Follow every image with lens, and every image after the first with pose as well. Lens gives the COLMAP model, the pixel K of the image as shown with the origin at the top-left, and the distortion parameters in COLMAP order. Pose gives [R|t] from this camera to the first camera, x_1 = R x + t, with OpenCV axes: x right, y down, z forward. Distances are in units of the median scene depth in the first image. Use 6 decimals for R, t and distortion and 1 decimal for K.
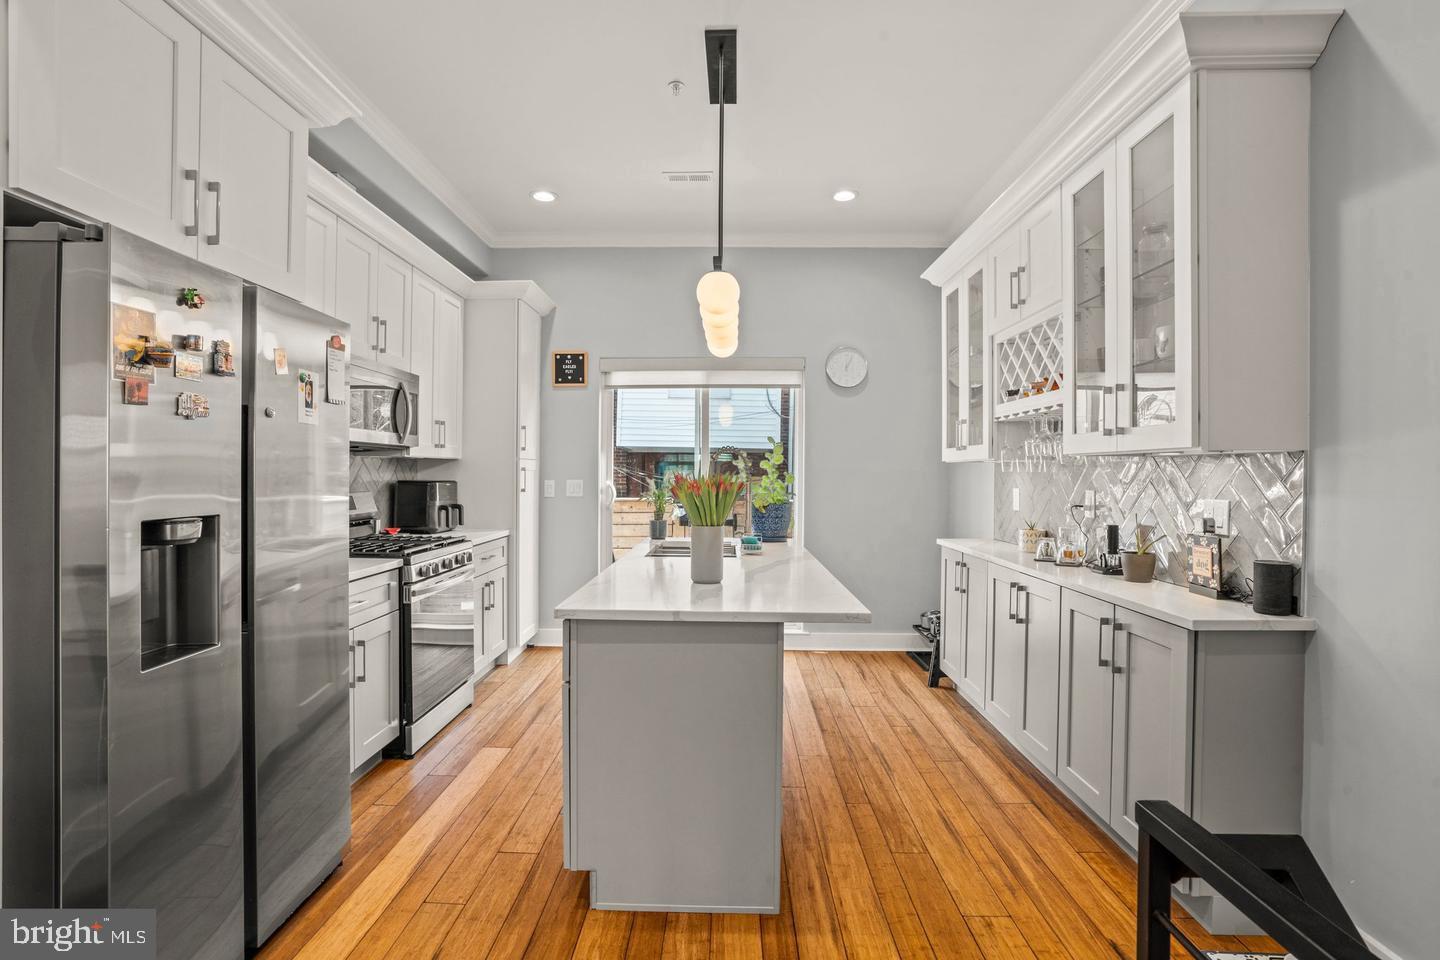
lens RADIAL K [[711.2, 0, 717.7], [0, 711.2, 479.3], [0, 0, 1]] dist [-0.005791, 0.000141]
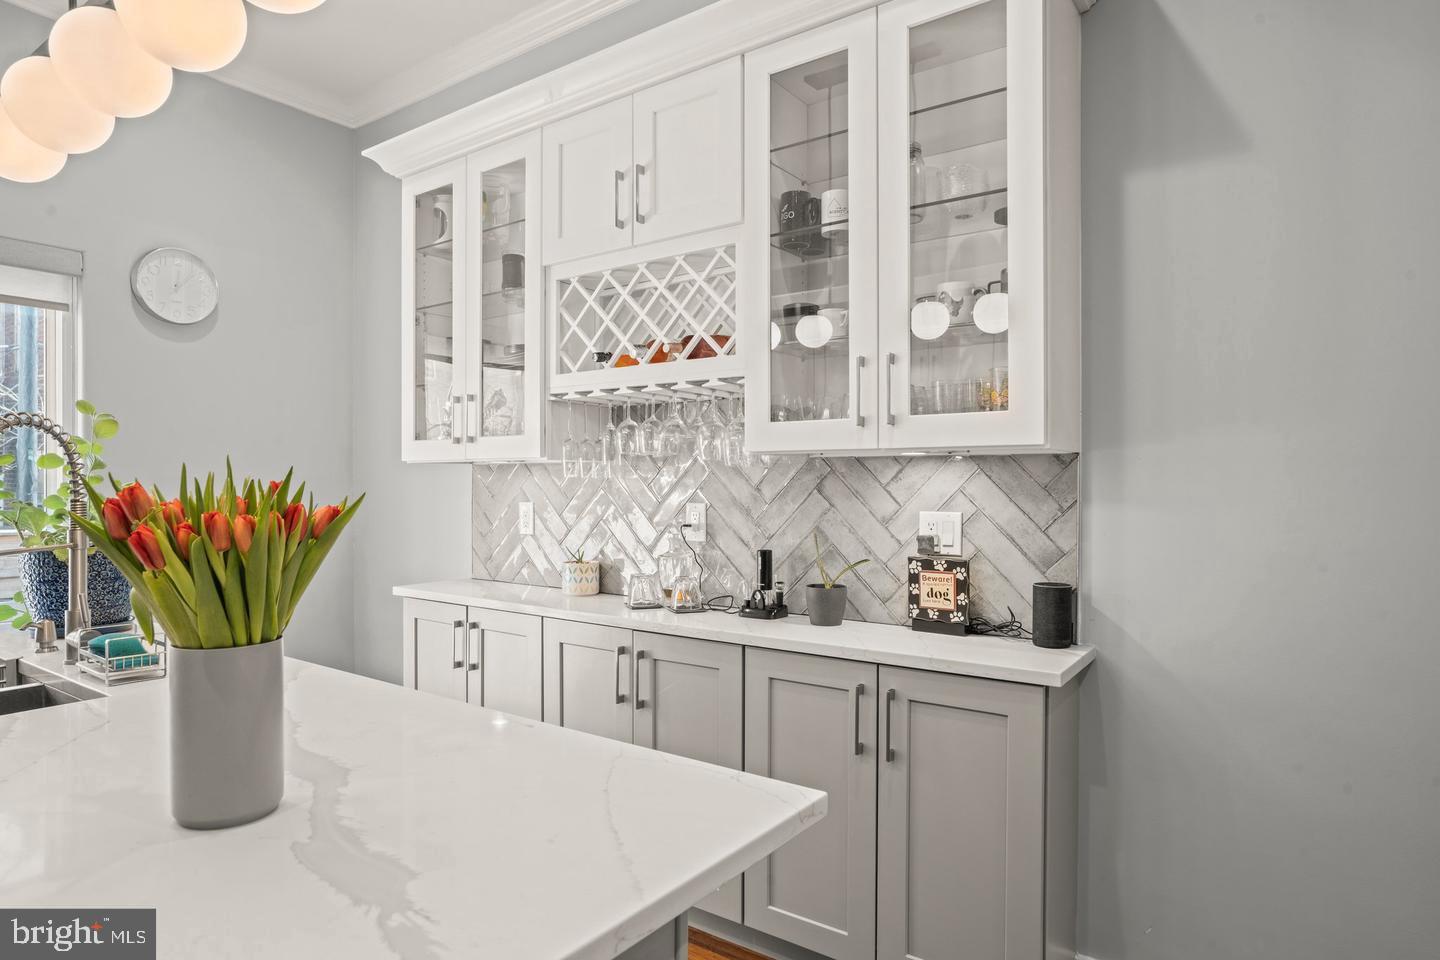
lens RADIAL K [[813.0, 0, 689.3], [0, 813.0, 506.5], [0, 0, 1]] dist [-0.015575, -0.000706]
pose [[0.576388, -0.005837, 0.817155, -0.180668], [0.000075, 0.999975, 0.007090, 0.013029], [-0.817176, -0.004026, 0.576374, 0.588752]]
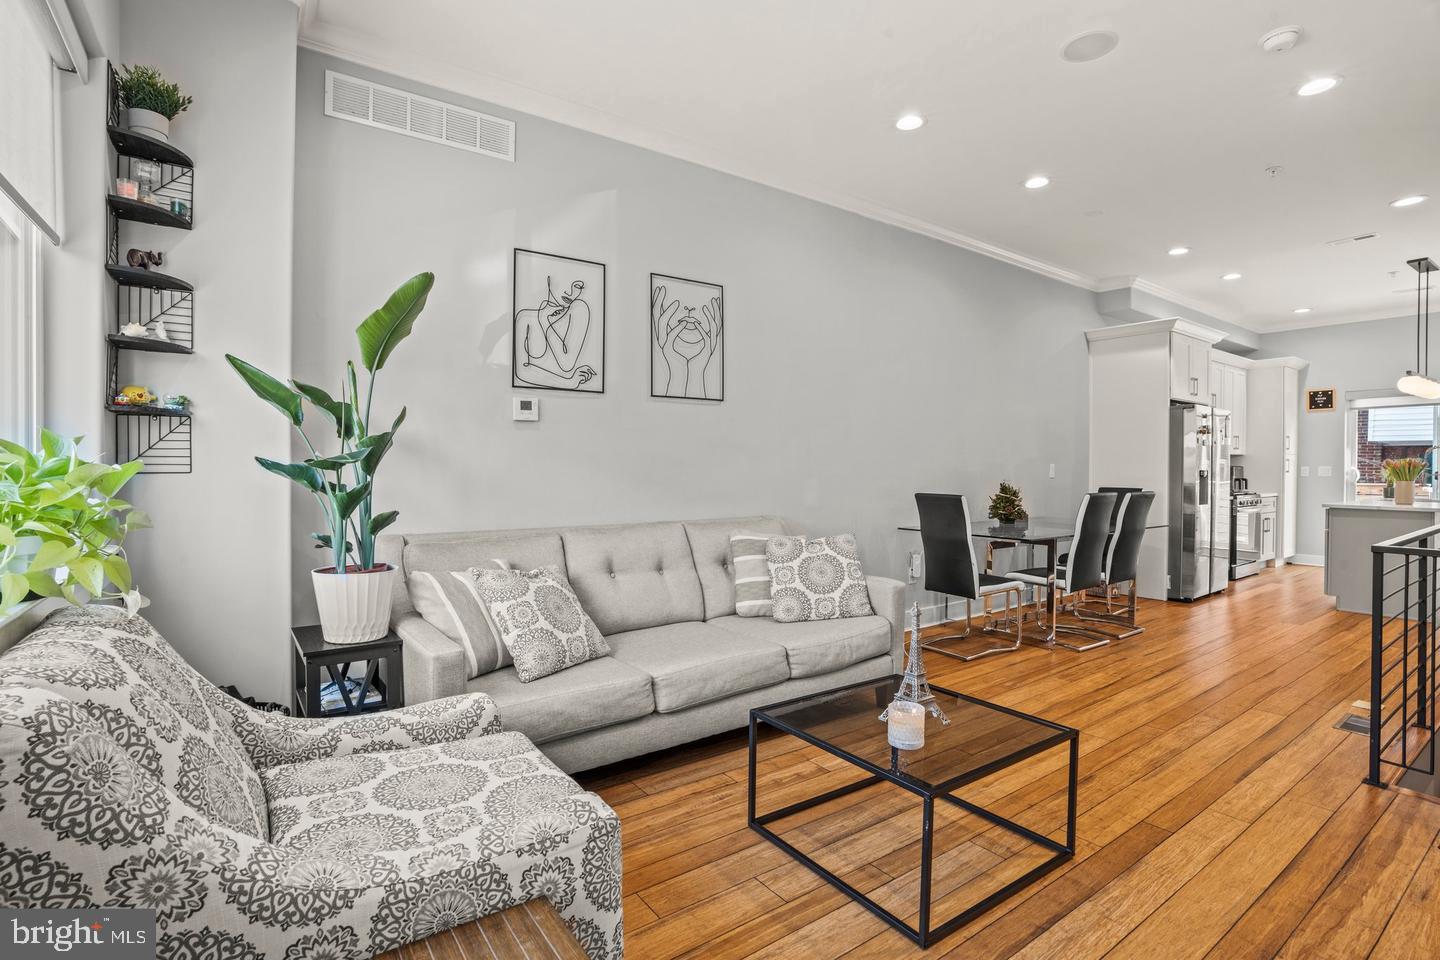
lens RADIAL K [[656.1, 0, 709.1], [0, 656.1, 473.5], [0, 0, 1]] dist [-0.010638, 0.003075]
pose [[0.584531, 0.003385, -0.811364, 0.209028], [-0.003826, 0.999992, 0.001415, 0.023441], [0.811362, 0.002277, 0.584539, -1.140880]]
